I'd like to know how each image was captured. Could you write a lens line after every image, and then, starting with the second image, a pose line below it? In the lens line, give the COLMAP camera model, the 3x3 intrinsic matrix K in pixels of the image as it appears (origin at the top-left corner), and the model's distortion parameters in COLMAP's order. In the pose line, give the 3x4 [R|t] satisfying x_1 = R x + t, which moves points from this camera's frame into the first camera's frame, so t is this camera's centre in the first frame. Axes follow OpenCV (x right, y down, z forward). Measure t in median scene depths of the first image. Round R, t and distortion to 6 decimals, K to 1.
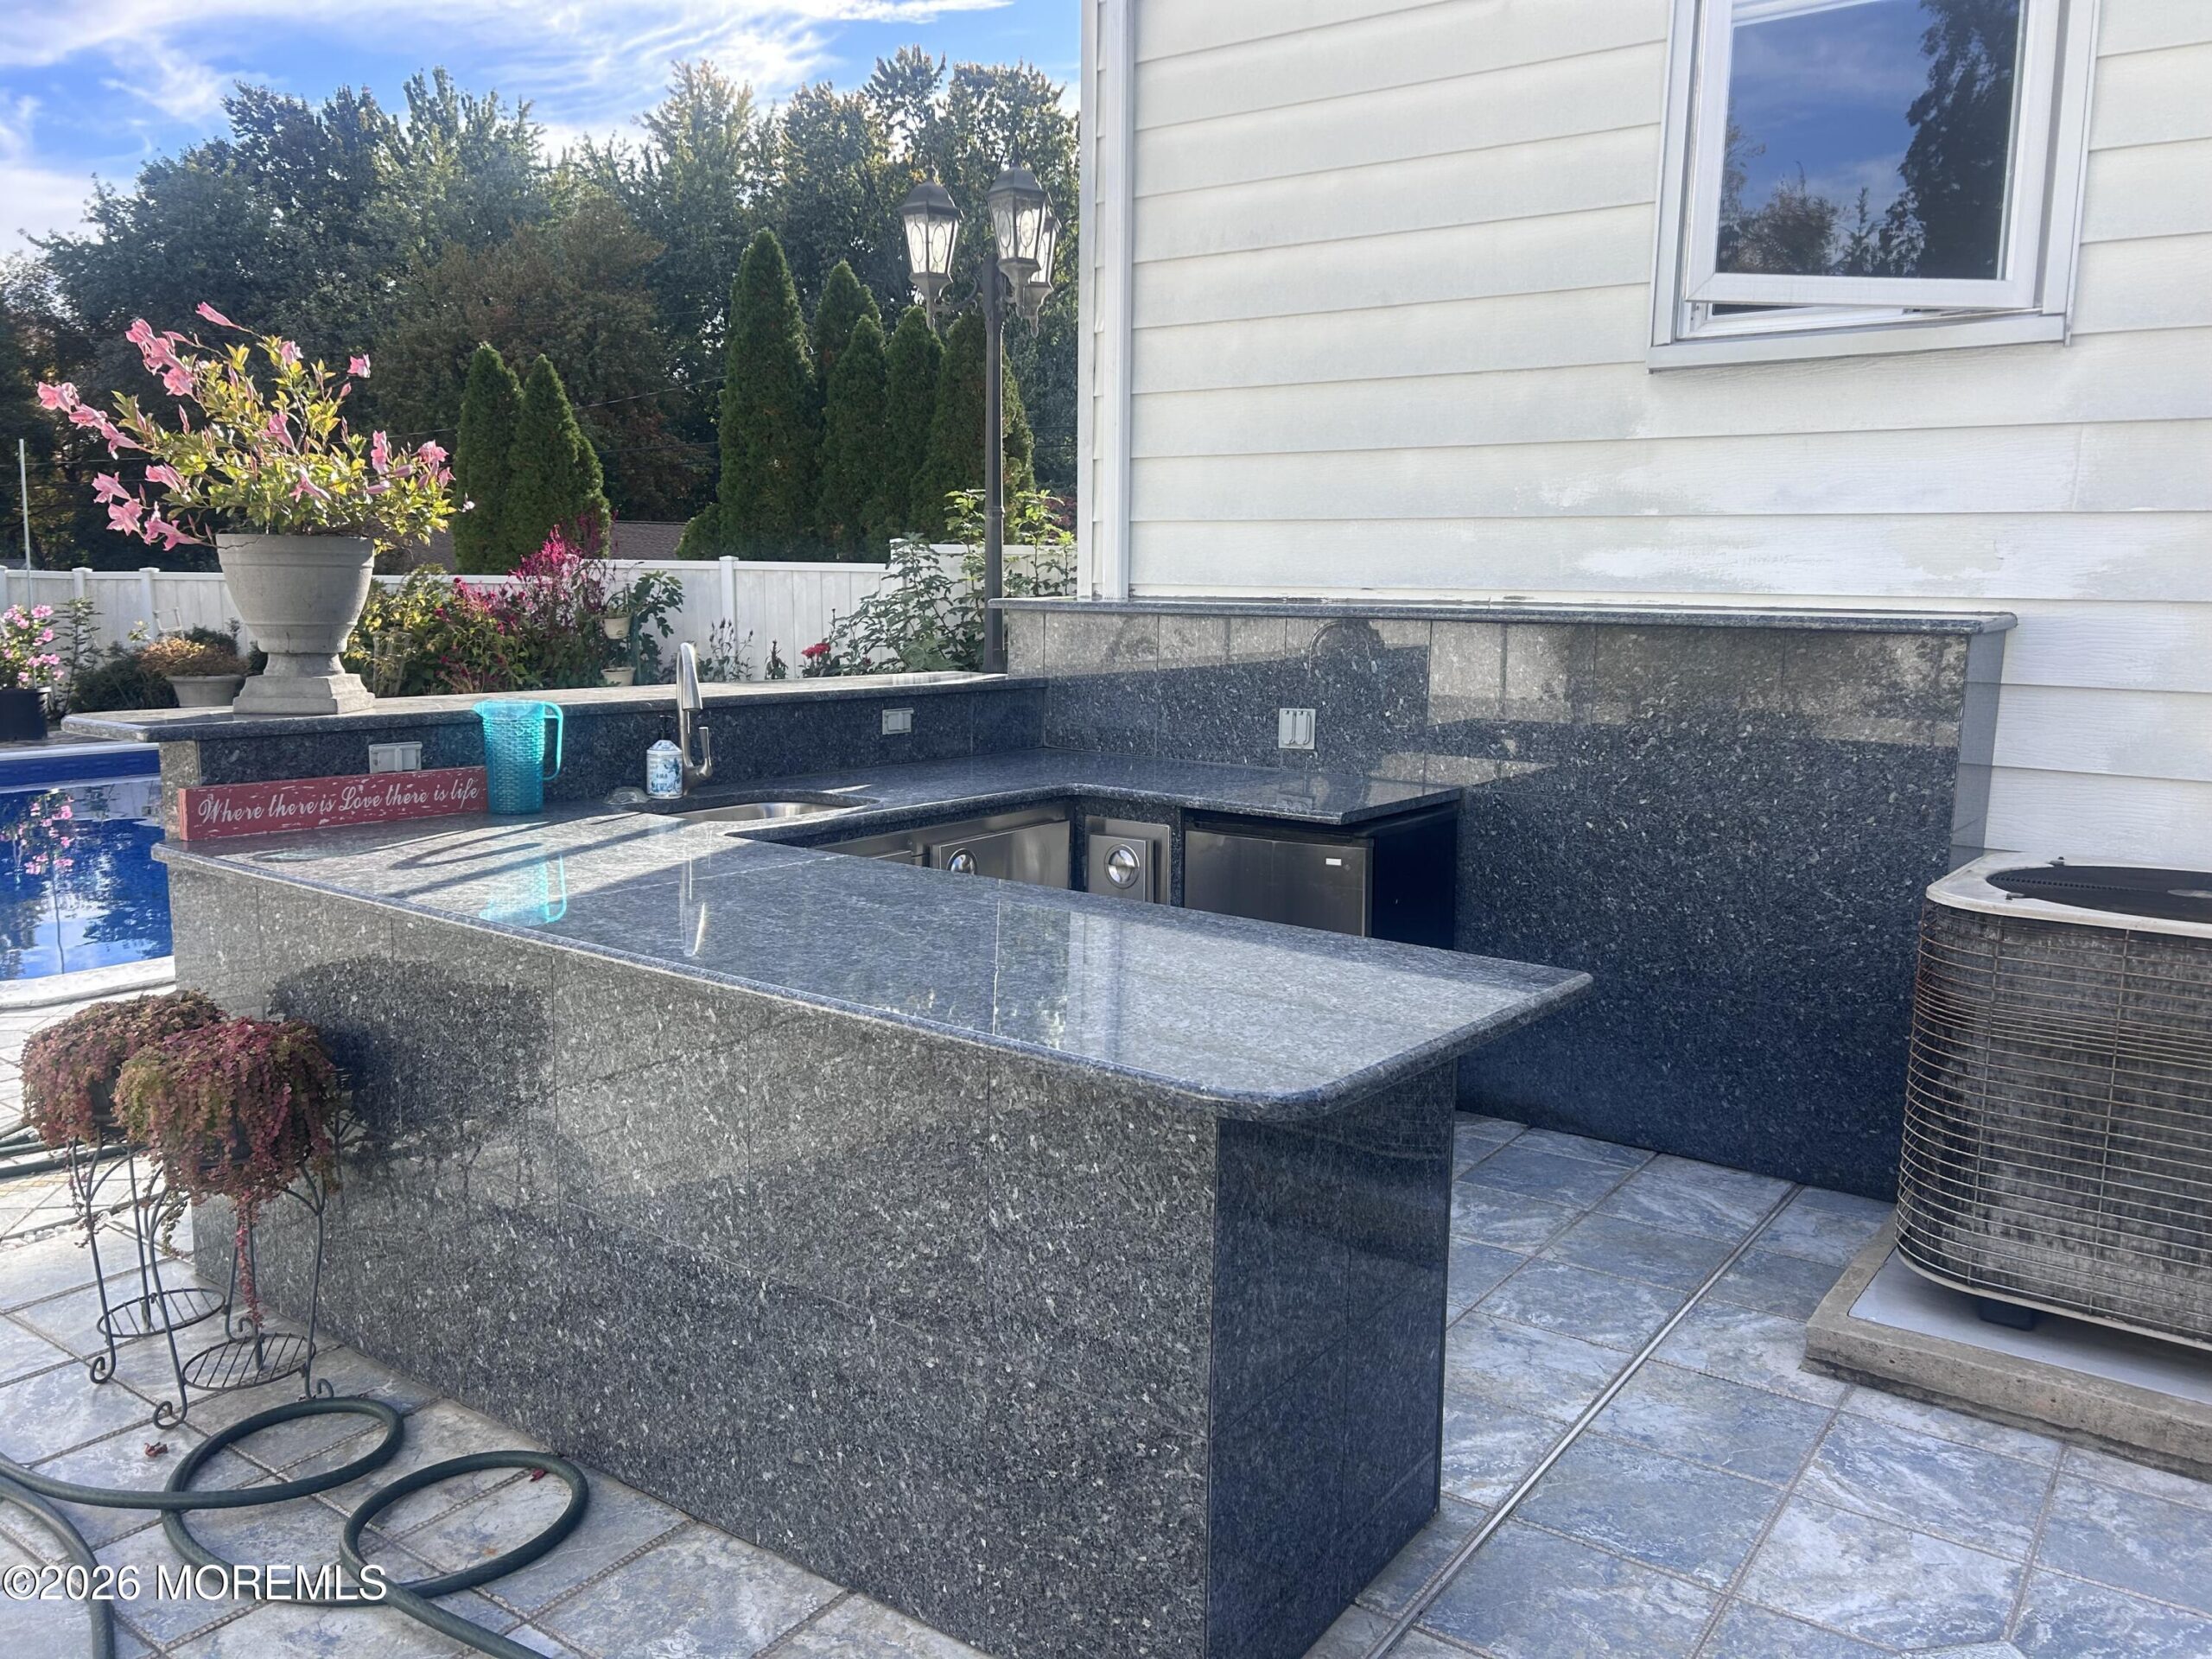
lens RADIAL K [[1661.1, 0, 1100.4], [0, 1661.1, 841.6], [0, 0, 1]] dist [-0.005344, -0.003800]
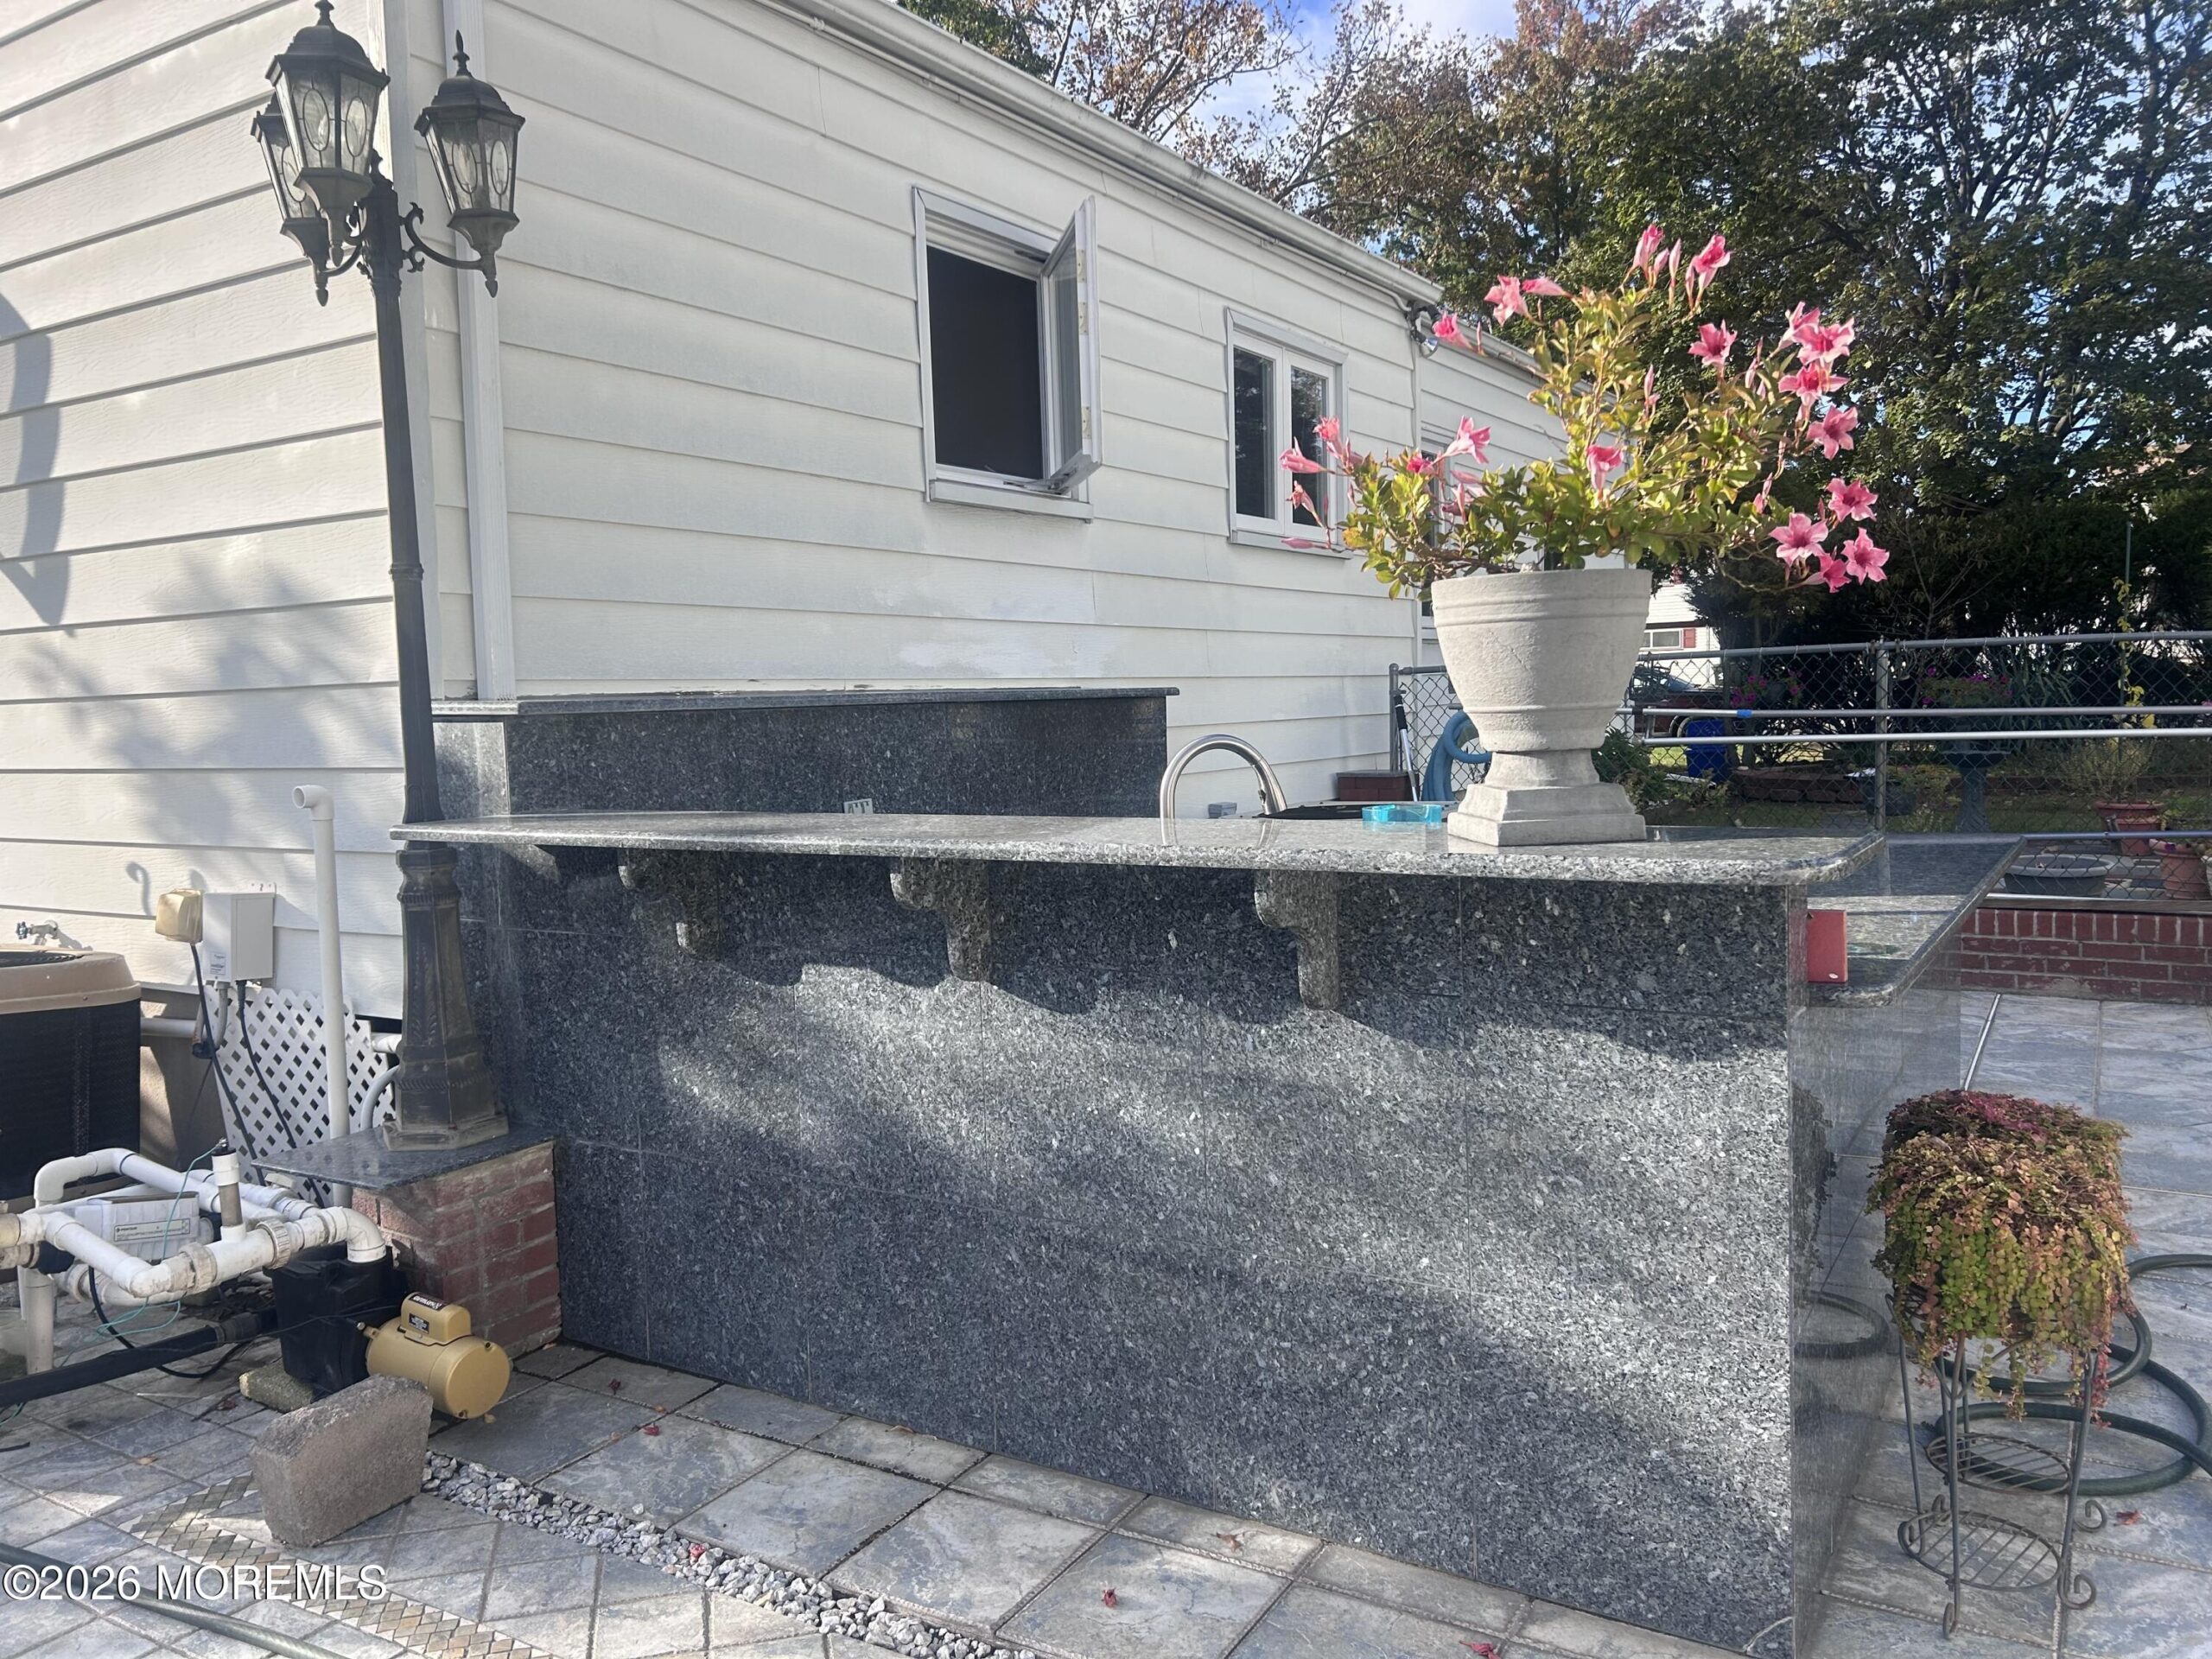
lens RADIAL K [[1661.1, 0, 1101.2], [0, 1661.1, 817.7], [0, 0, 1]] dist [-0.005344, -0.003800]
pose [[-0.077512, -0.084294, 0.993422, -0.900360], [0.173759, 0.980028, 0.096715, -0.147685], [-0.981733, 0.180112, -0.061317, 0.975175]]
